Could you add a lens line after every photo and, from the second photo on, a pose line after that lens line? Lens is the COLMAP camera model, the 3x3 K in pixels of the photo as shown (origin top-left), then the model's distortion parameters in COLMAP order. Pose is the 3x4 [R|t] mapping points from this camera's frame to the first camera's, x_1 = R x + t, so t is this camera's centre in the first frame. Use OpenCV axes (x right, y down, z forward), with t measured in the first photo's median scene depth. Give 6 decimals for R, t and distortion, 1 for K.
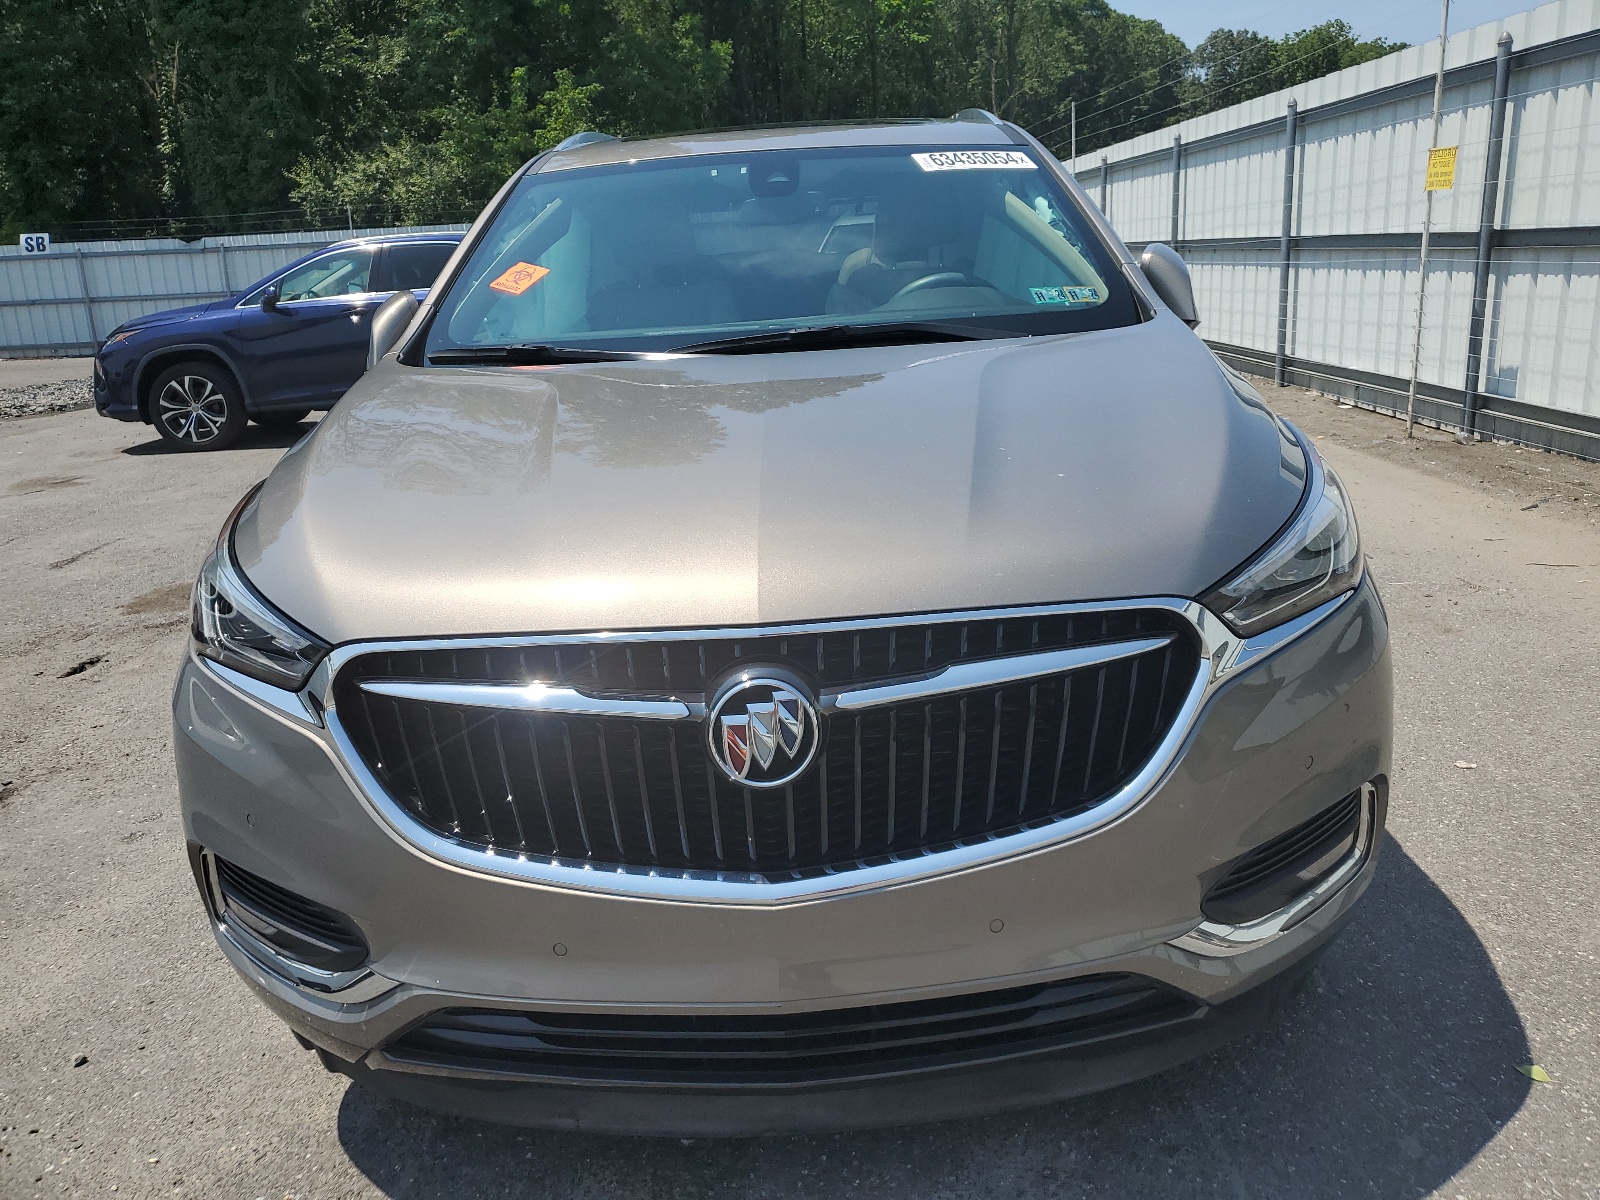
lens RADIAL K [[1187.3, 0, 800.0], [0, 1187.3, 600.0], [0, 0, 1]] dist [0.026541, -0.001791]
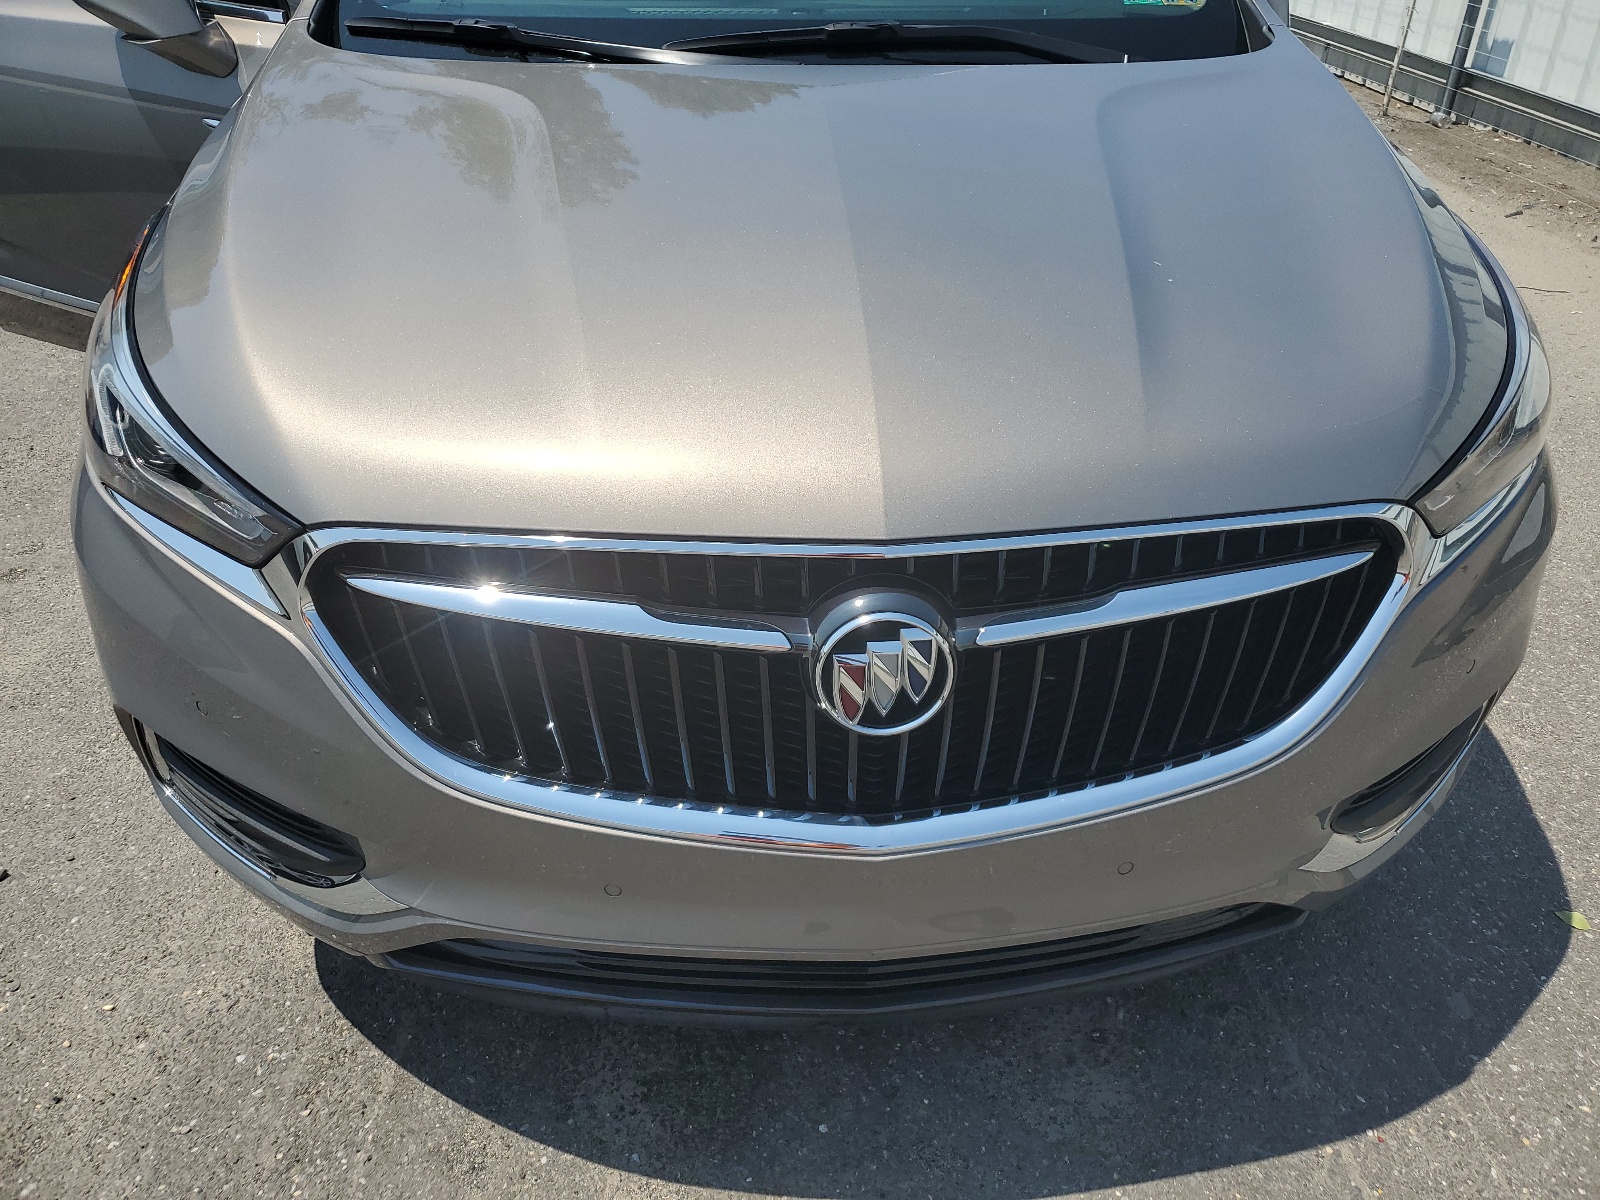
lens RADIAL K [[1227.4, 0, 832.9], [0, 1227.4, 601.3], [0, 0, 1]] dist [0.003236, 0.030301]
pose [[0.995200, 0.018085, 0.096178, -0.104286], [-0.043086, 0.963372, 0.264684, -0.108273], [-0.087869, -0.267558, 0.959527, 0.163937]]
